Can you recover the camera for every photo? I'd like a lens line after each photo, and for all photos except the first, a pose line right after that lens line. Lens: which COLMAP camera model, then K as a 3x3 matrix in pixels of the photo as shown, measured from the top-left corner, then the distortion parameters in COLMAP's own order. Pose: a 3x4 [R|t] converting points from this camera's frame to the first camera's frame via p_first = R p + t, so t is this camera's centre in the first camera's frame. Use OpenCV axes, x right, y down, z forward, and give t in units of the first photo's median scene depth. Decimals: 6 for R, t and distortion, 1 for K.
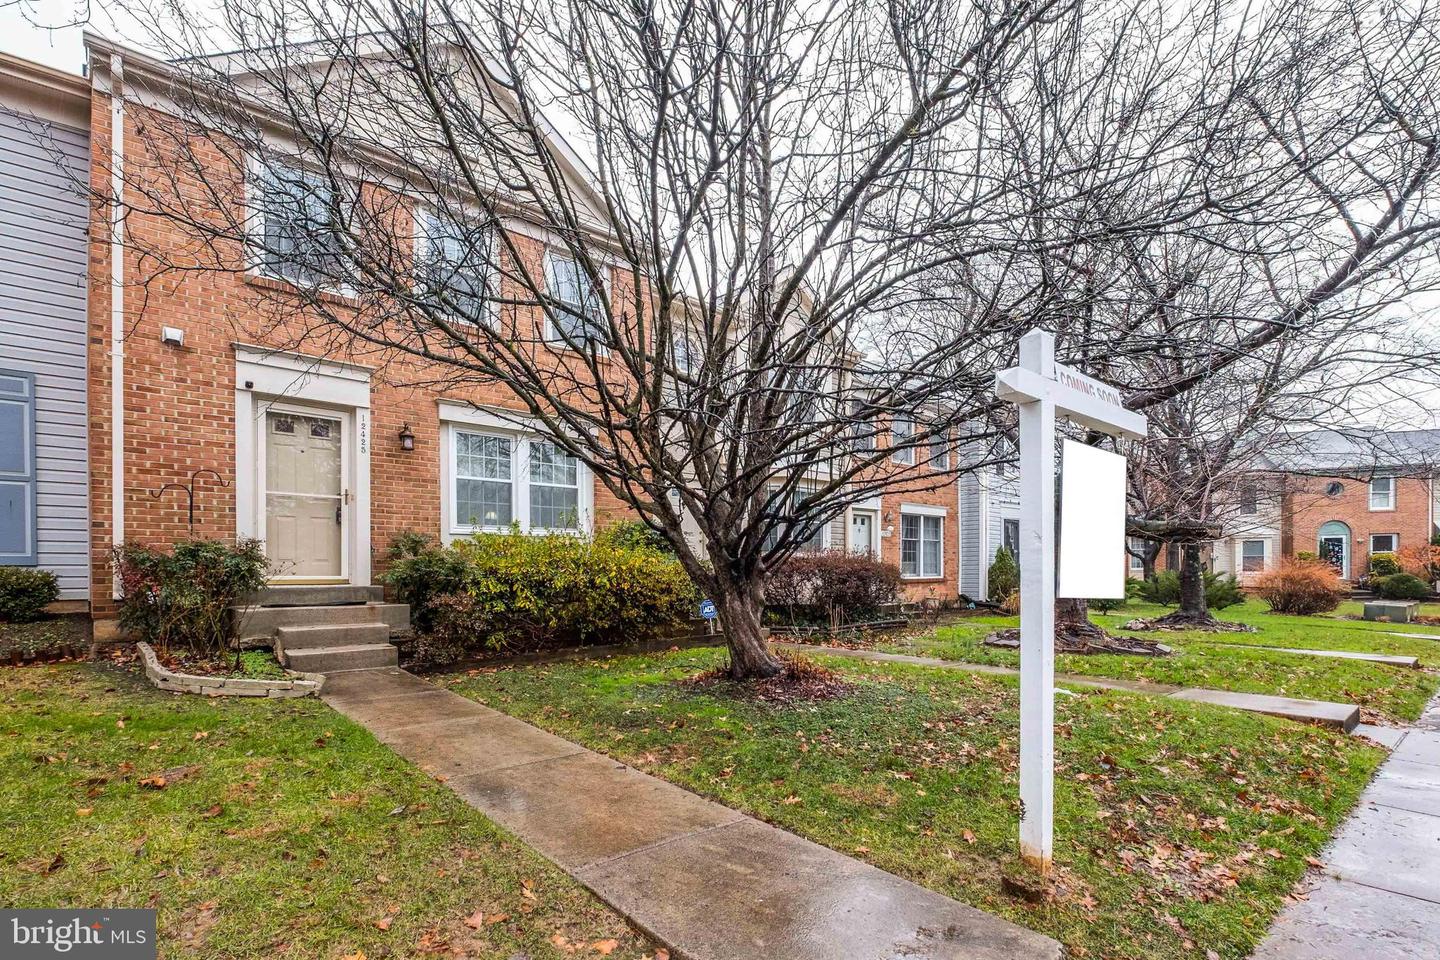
lens RADIAL K [[689.5, 0, 720.3], [0, 689.5, 483.2], [0, 0, 1]] dist [0.008592, 0.001090]
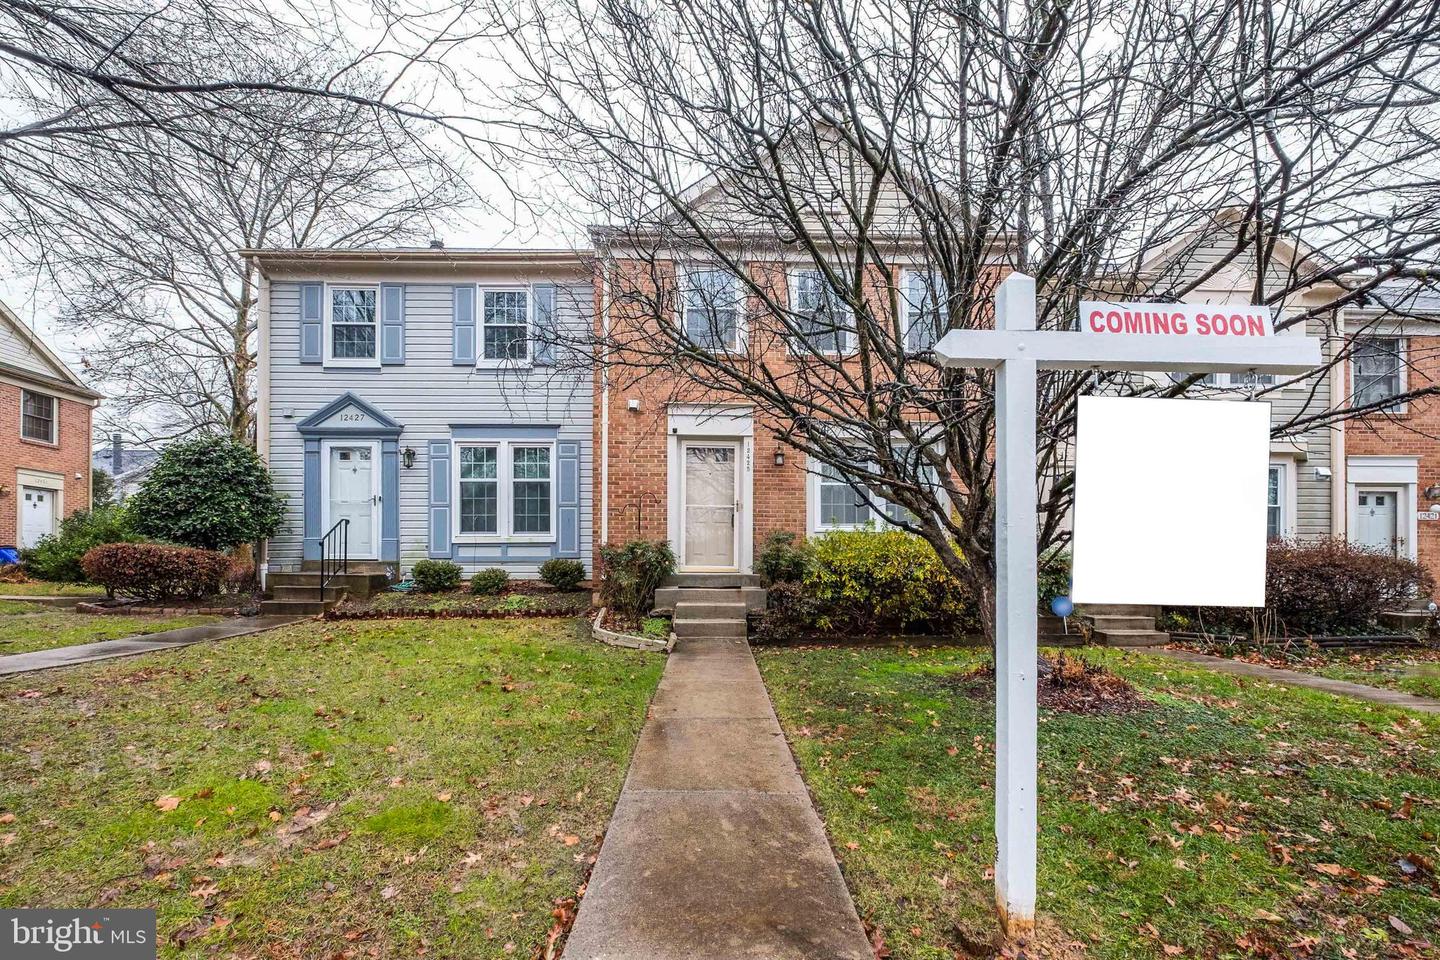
lens RADIAL K [[633.9, 0, 719.8], [0, 633.9, 480.7], [0, 0, 1]] dist [0.013394, -0.002738]
pose [[0.766777, -0.077124, -0.637264, 0.235612], [0.074158, 0.996752, -0.031402, 0.008560], [0.637616, -0.023180, 0.770006, 0.065725]]
